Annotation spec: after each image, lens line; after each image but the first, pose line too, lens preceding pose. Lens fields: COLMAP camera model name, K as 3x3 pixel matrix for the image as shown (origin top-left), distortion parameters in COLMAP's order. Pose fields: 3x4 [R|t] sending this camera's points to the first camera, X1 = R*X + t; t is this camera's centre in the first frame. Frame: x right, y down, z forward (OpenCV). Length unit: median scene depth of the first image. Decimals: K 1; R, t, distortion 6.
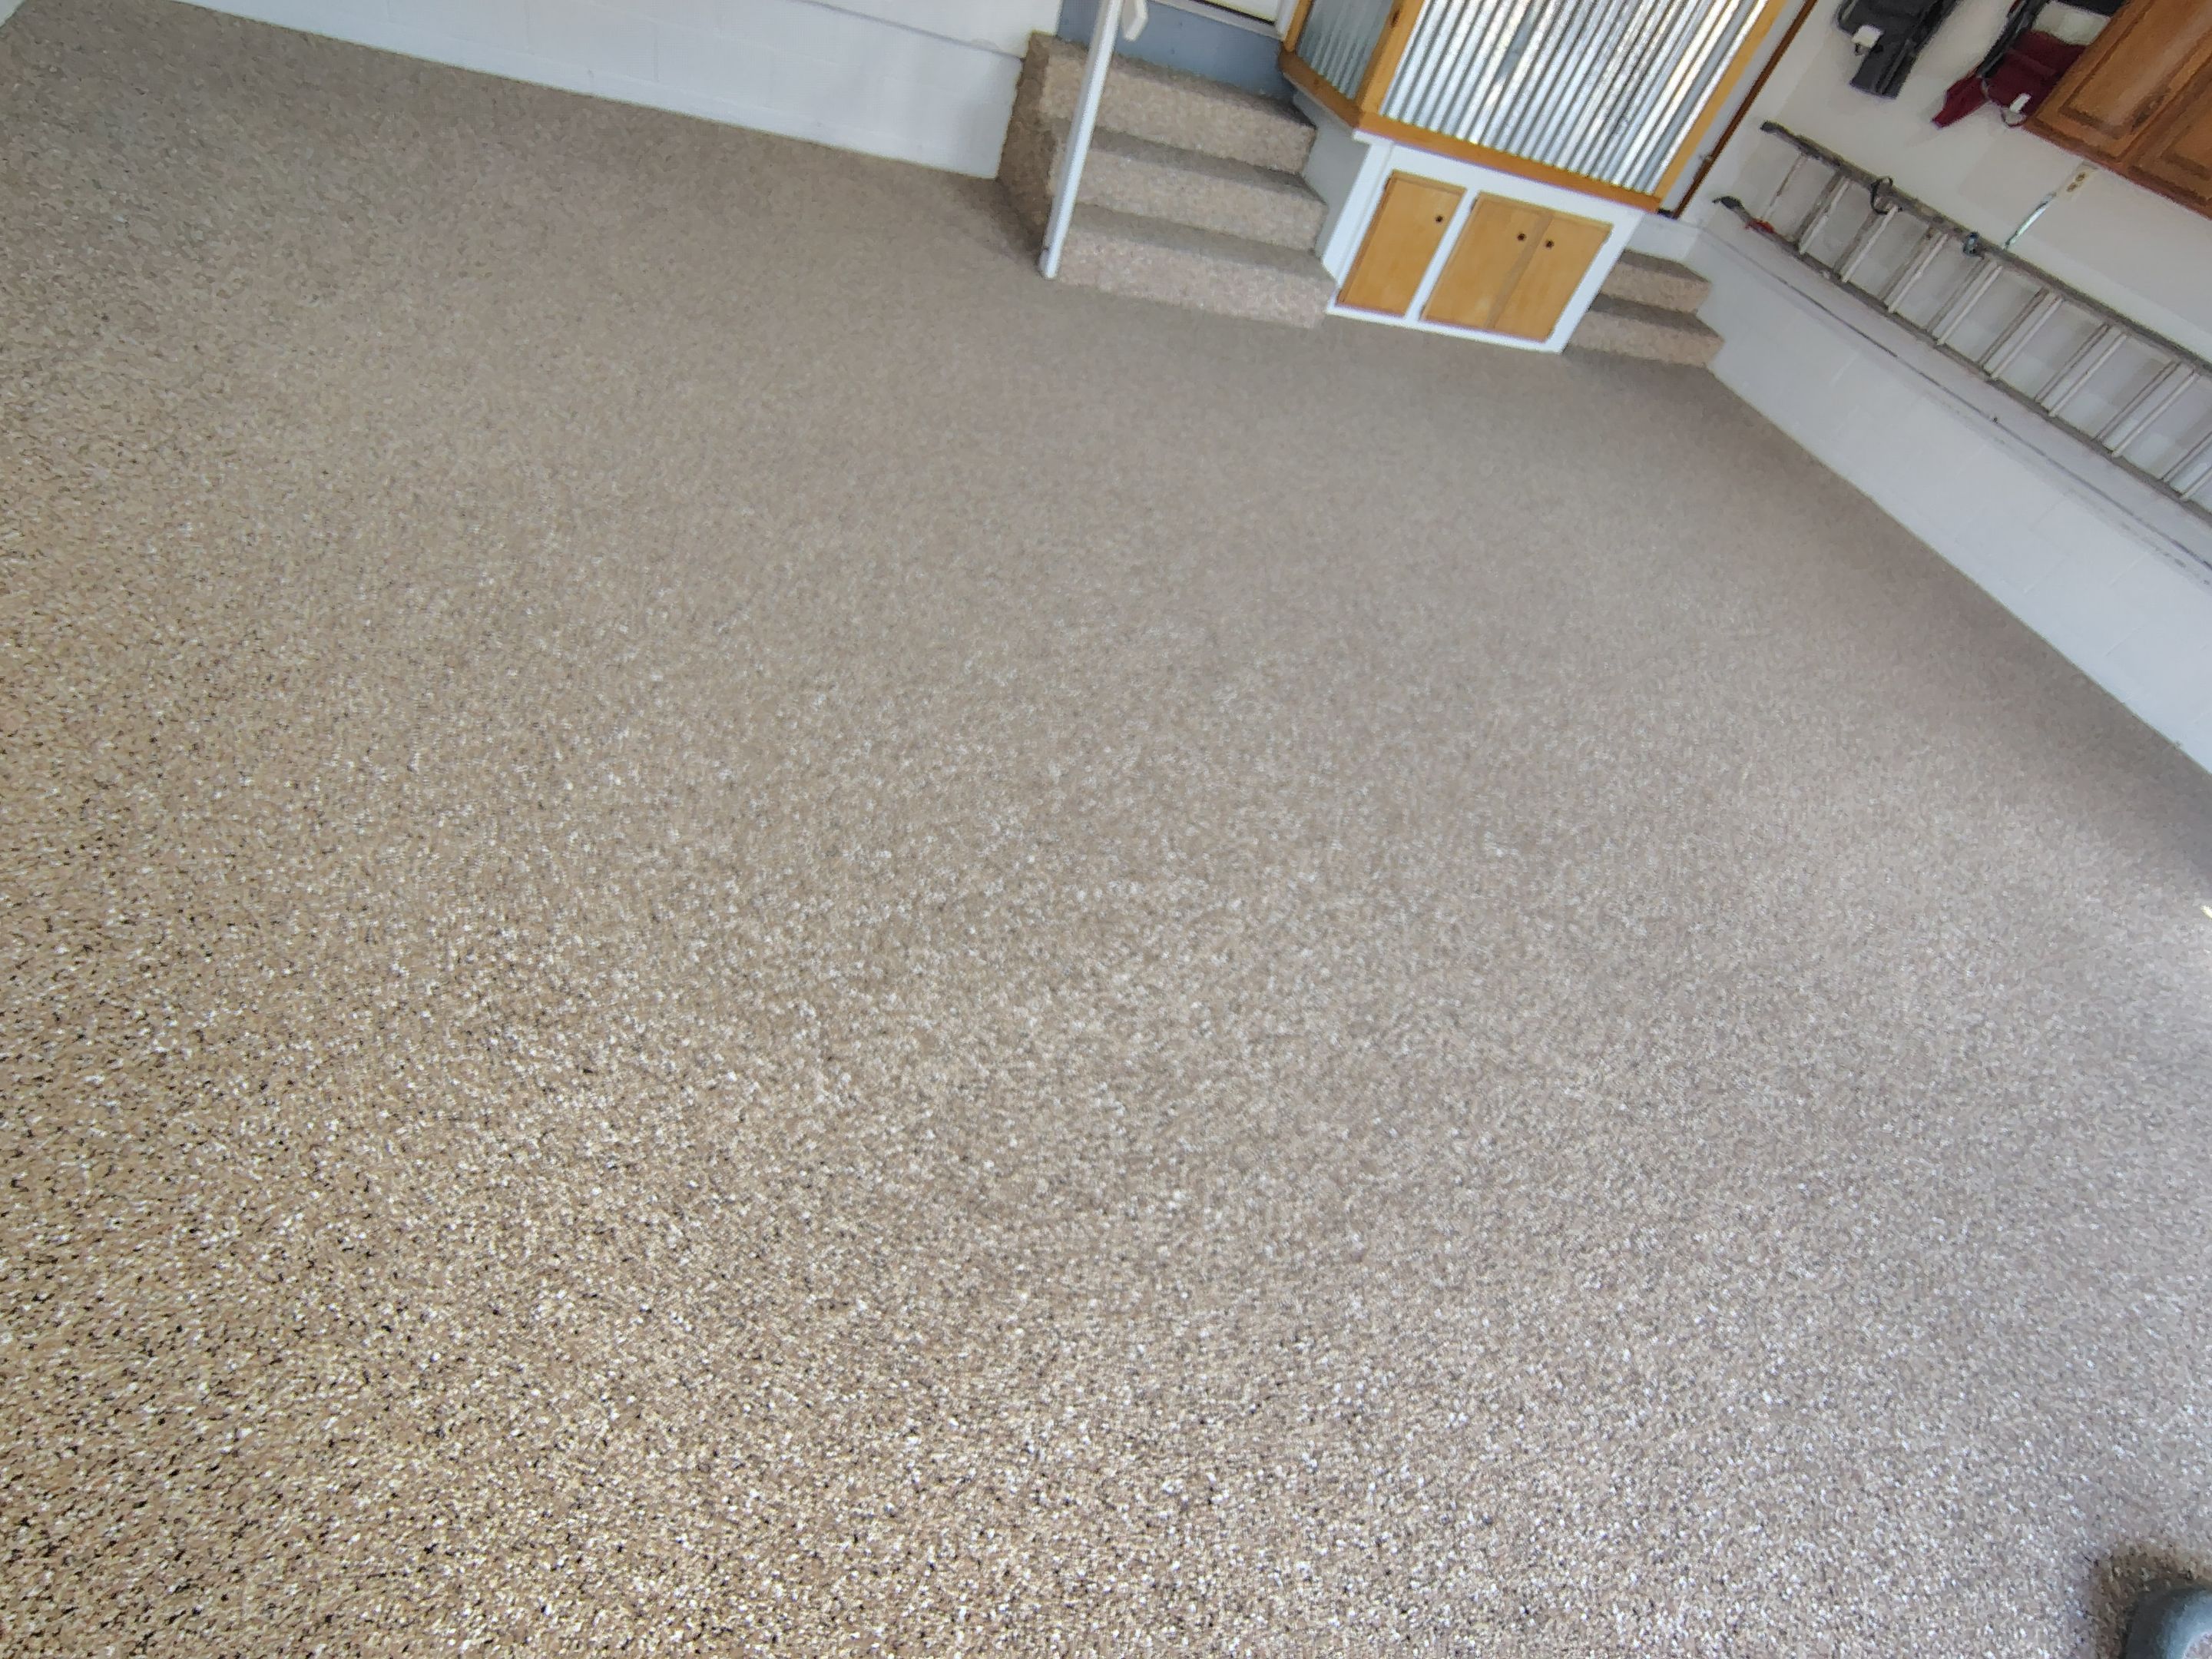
lens RADIAL K [[1083.3, 0, 1107.3], [0, 1083.3, 839.2], [0, 0, 1]] dist [-0.019332, 0.013098]
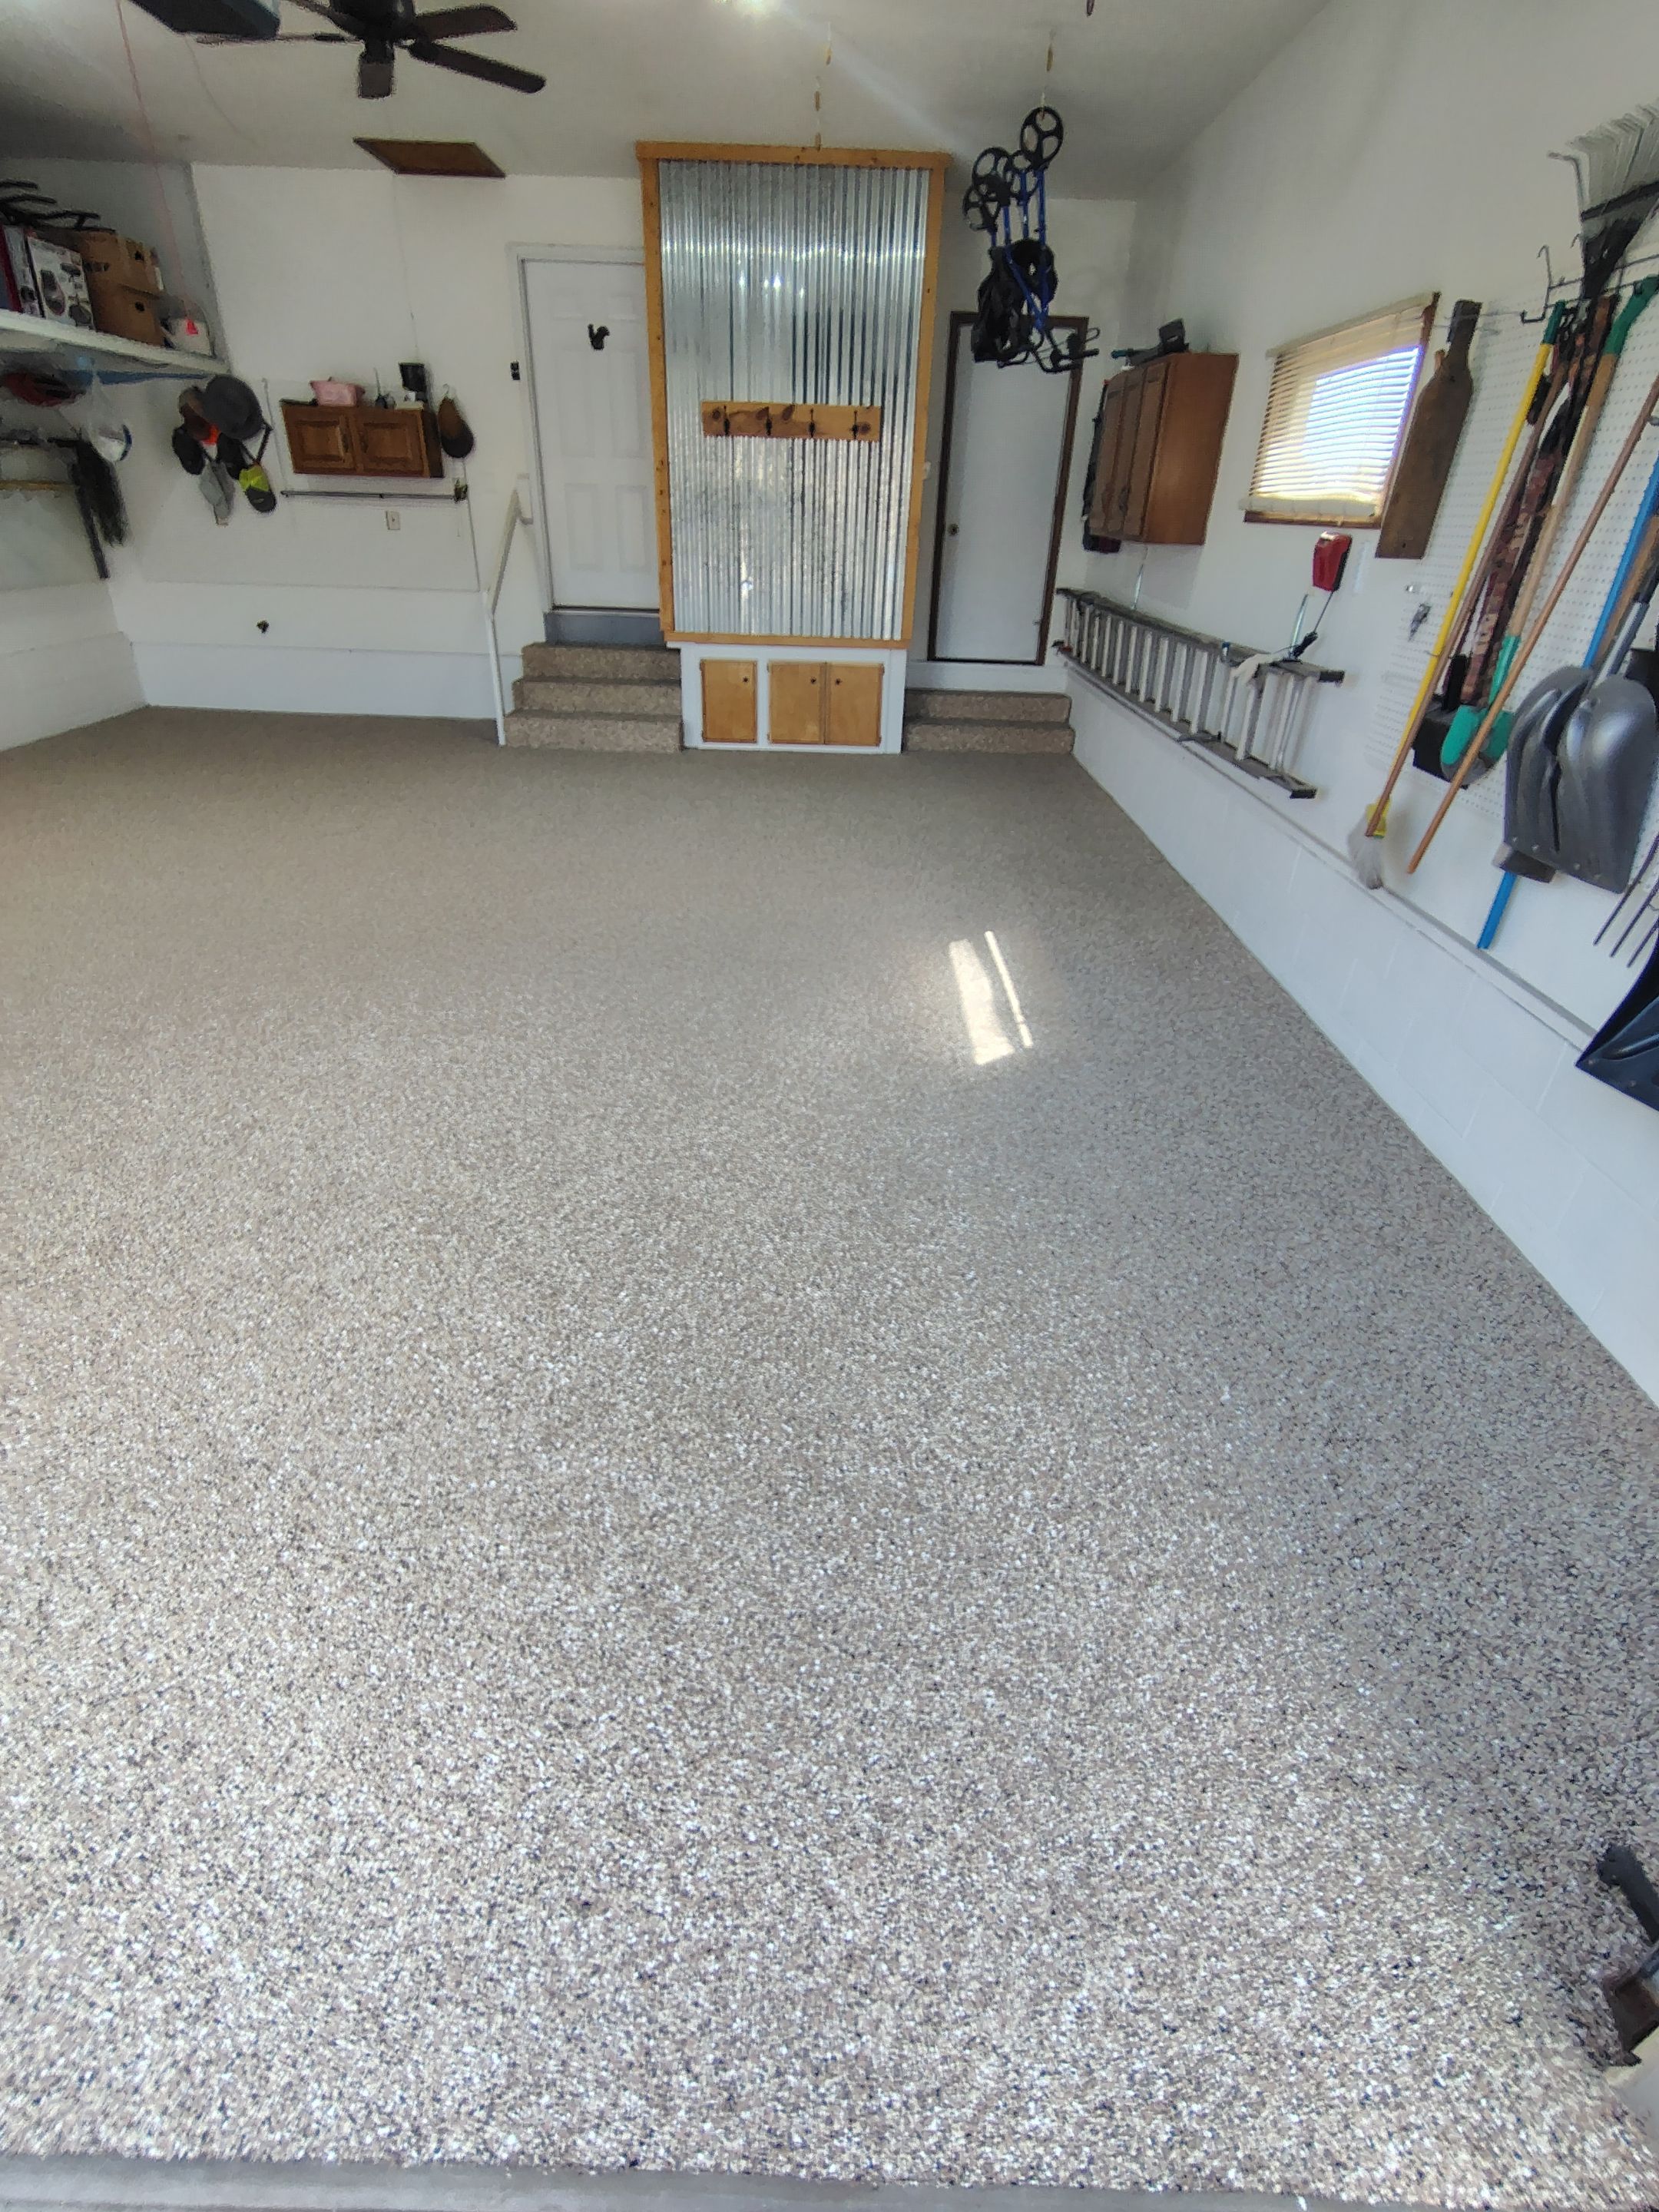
lens RADIAL K [[1043.4, 0, 829.5], [0, 1043.4, 1106.0], [0, 0, 1]] dist [-0.010994, 0.005072]
pose [[0.914790, -0.061346, -0.399244, 1.037312], [-0.078275, 0.942741, -0.324209, 0.547002], [0.396273, 0.327834, 0.857609, -0.096004]]
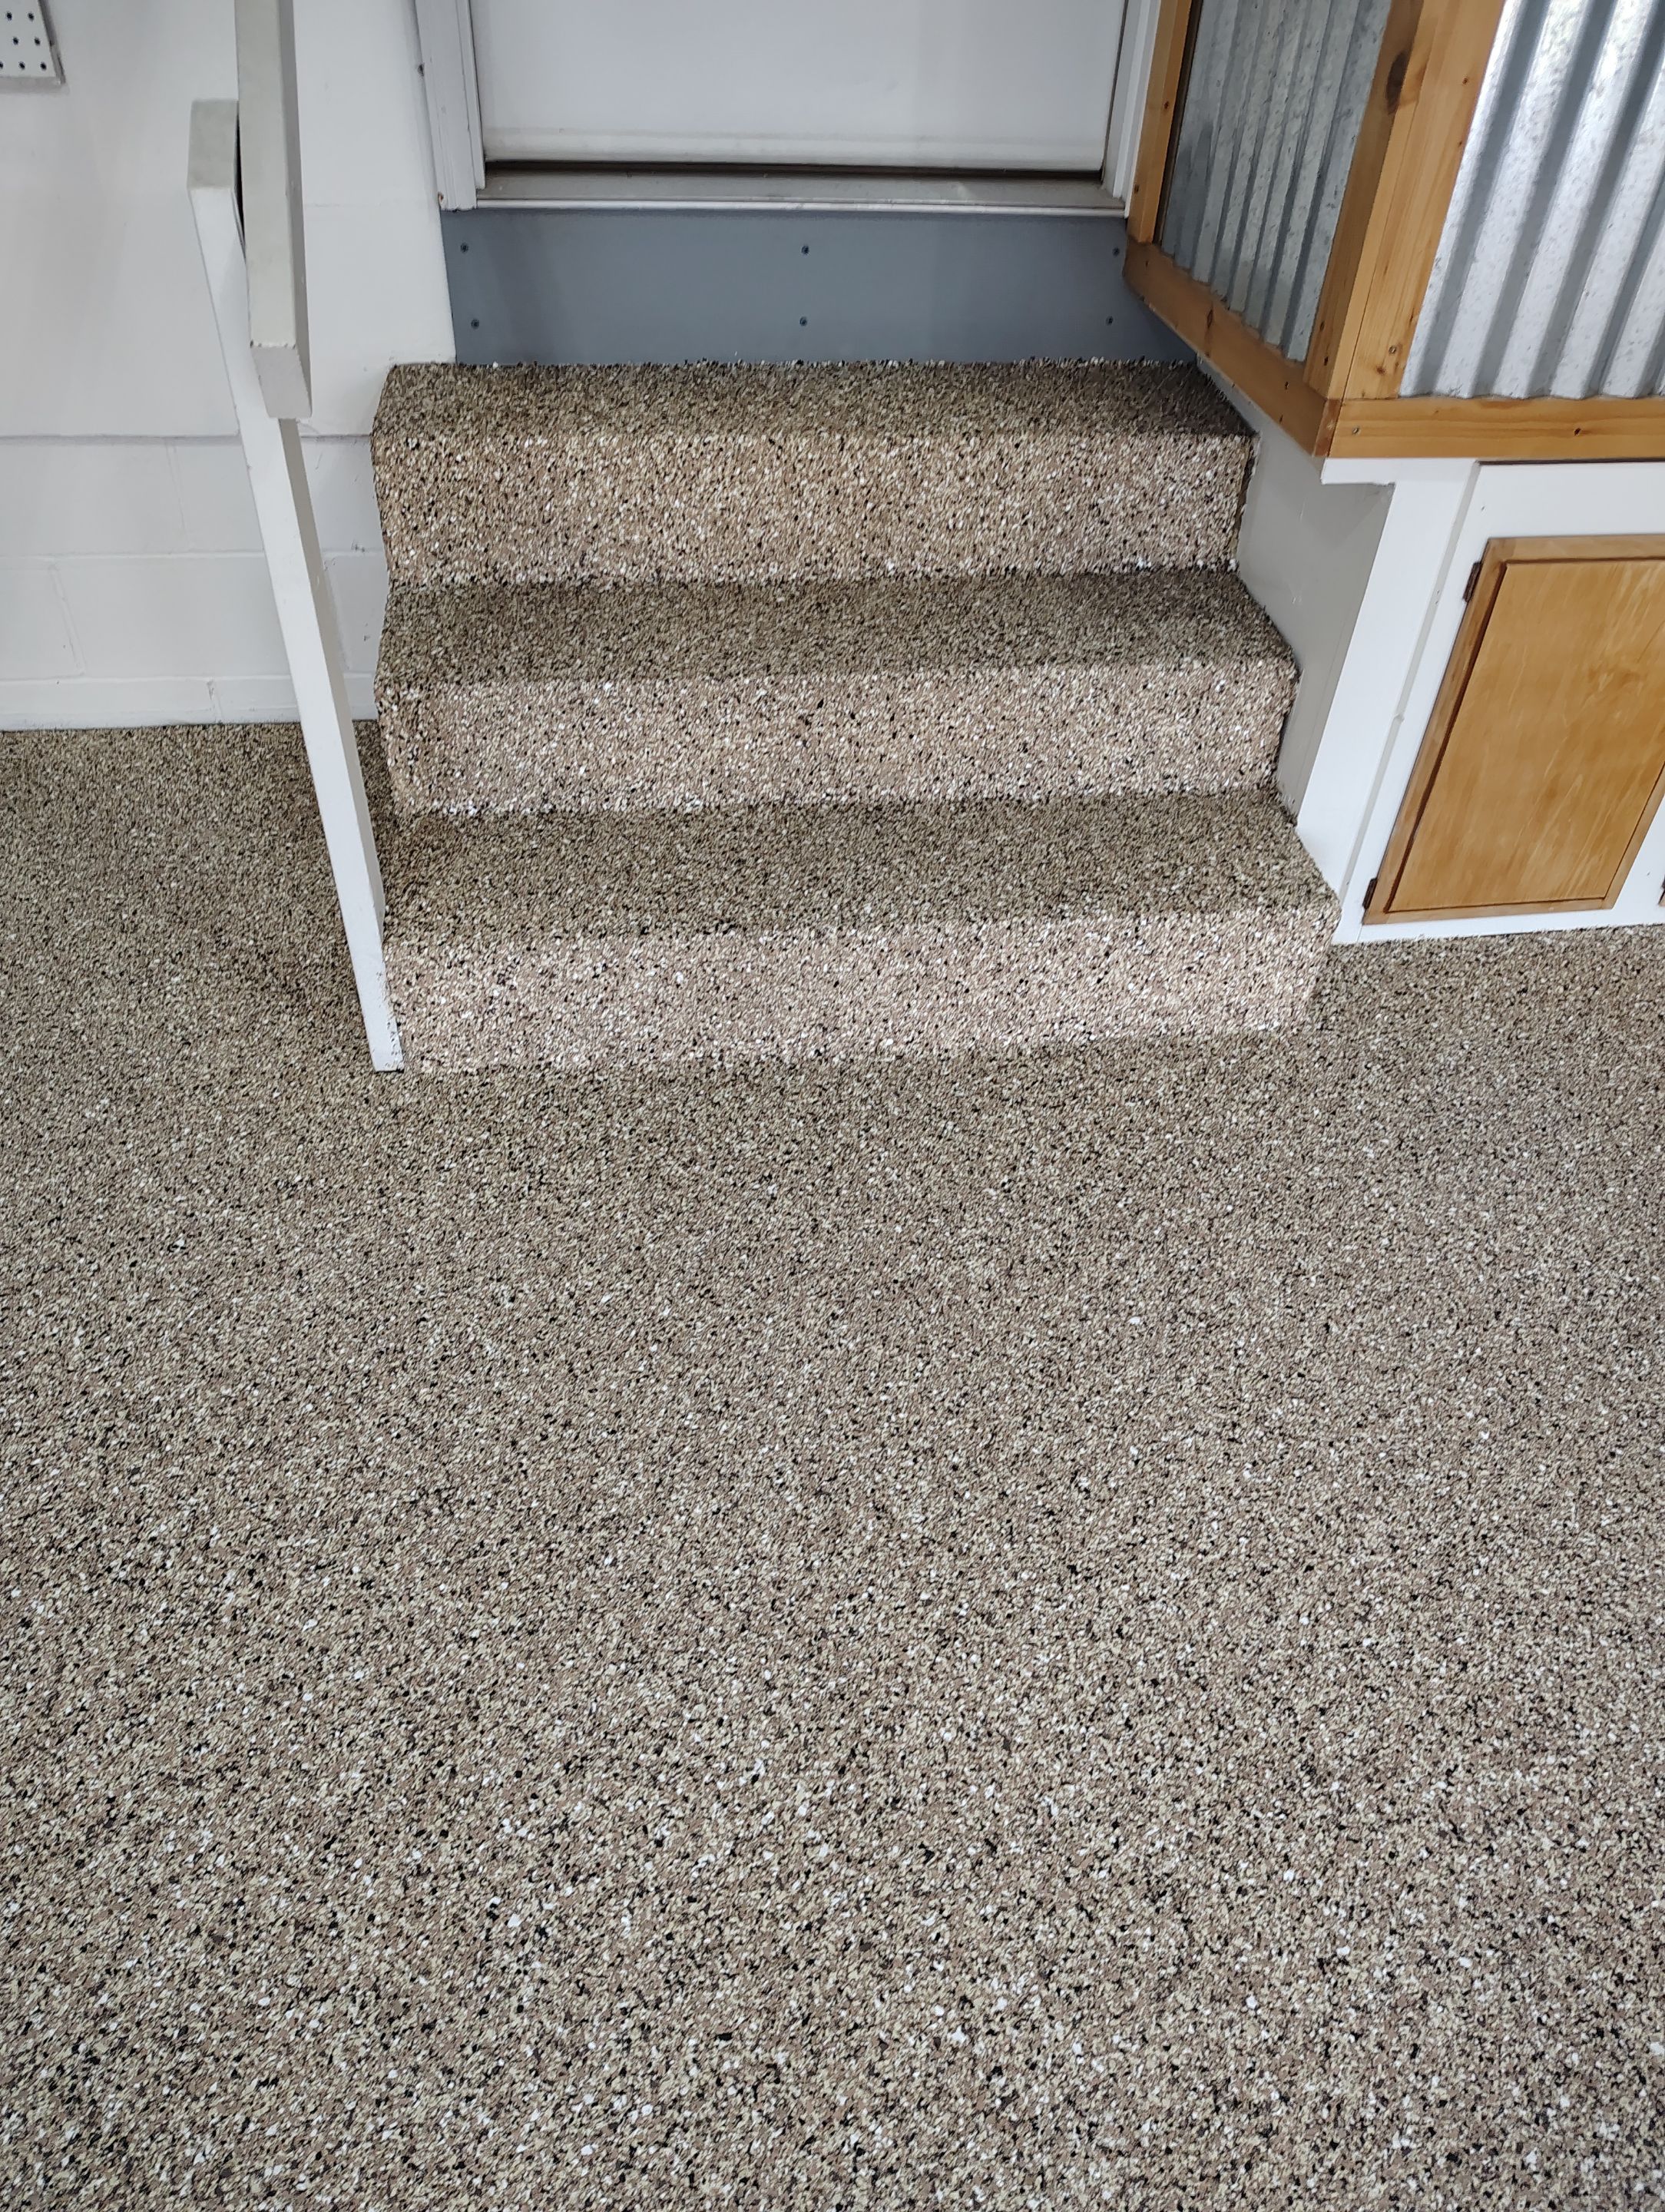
lens RADIAL K [[1632.4, 0, 833.7], [0, 1632.4, 1210.7], [0, 0, 1]] dist [0.000258, 0.001992]
pose [[0.955009, -0.062921, -0.289826, 0.205475], [0.036656, 0.994785, -0.095180, -0.387128], [0.294303, 0.080274, 0.952335, 0.511591]]
